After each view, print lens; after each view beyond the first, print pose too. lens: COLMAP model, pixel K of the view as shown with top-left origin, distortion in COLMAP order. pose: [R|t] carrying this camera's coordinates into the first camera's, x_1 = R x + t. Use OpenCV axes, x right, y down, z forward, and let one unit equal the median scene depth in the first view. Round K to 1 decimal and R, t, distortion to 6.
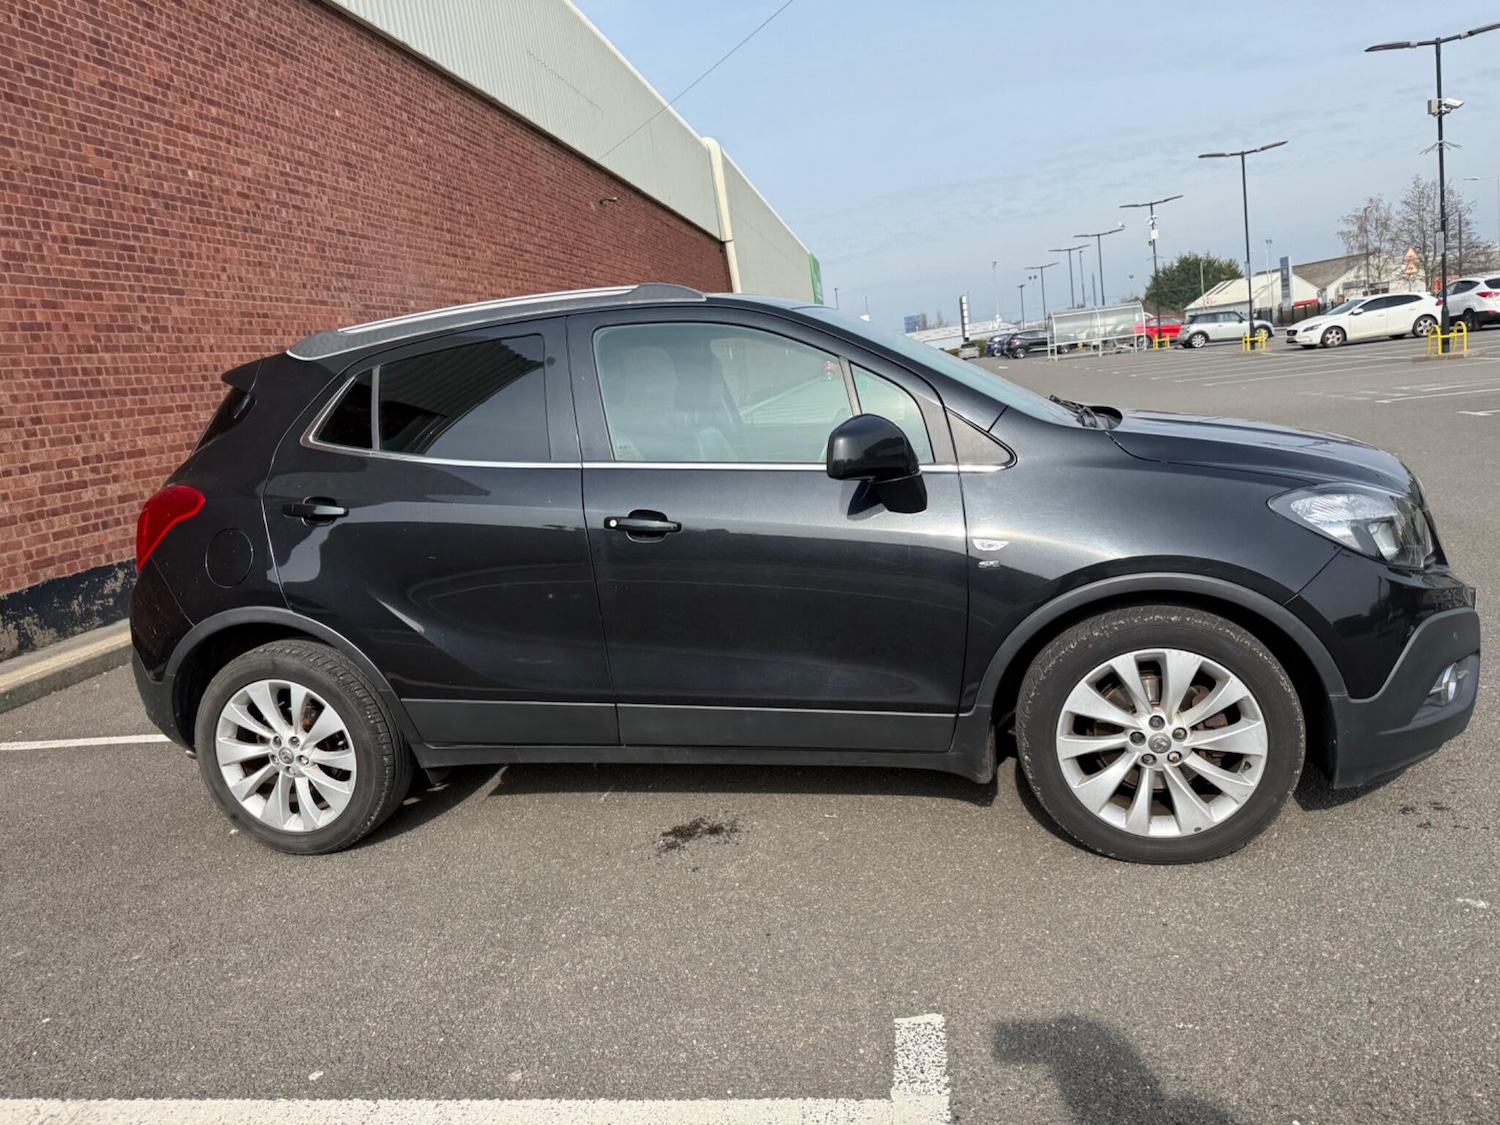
lens RADIAL K [[1077.2, 0, 753.9], [0, 1077.2, 565.9], [0, 0, 1]] dist [0.028171, -0.039849]
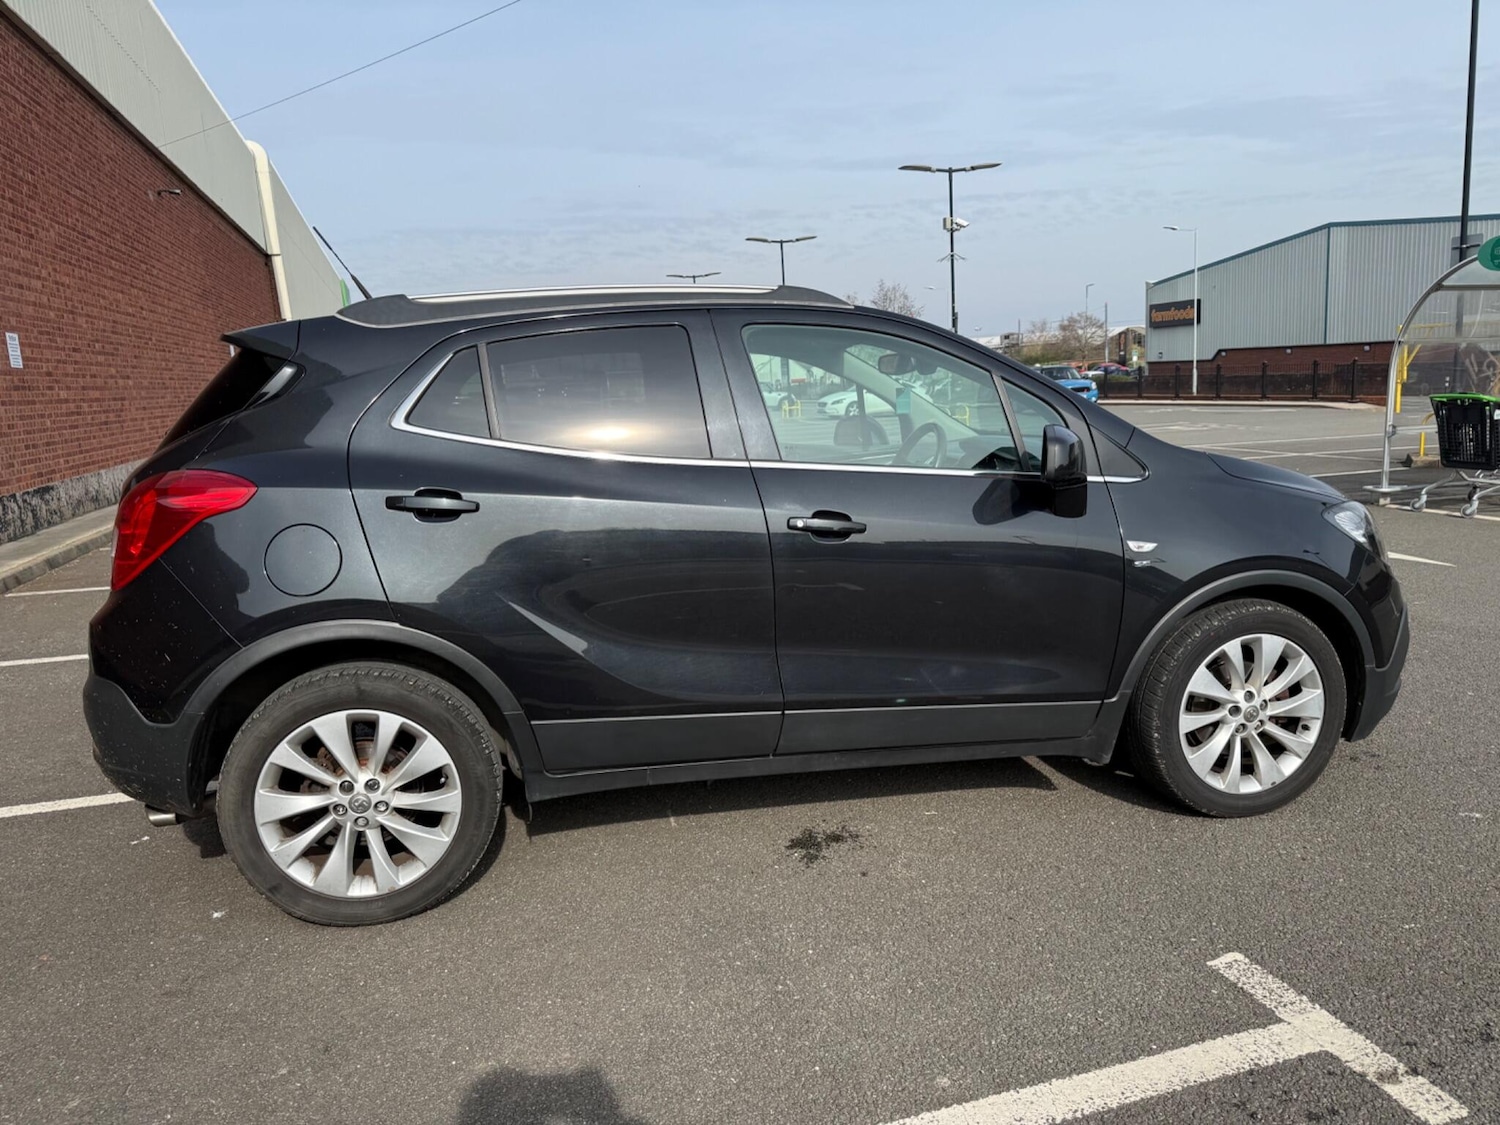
lens RADIAL K [[1075.2, 0, 761.5], [0, 1075.2, 569.9], [0, 0, 1]] dist [0.028333, -0.041194]
pose [[0.898321, 0.003870, 0.439323, -0.223172], [0.014213, 0.999182, -0.037865, 0.014727], [-0.439110, 0.040259, 0.897531, 0.054599]]
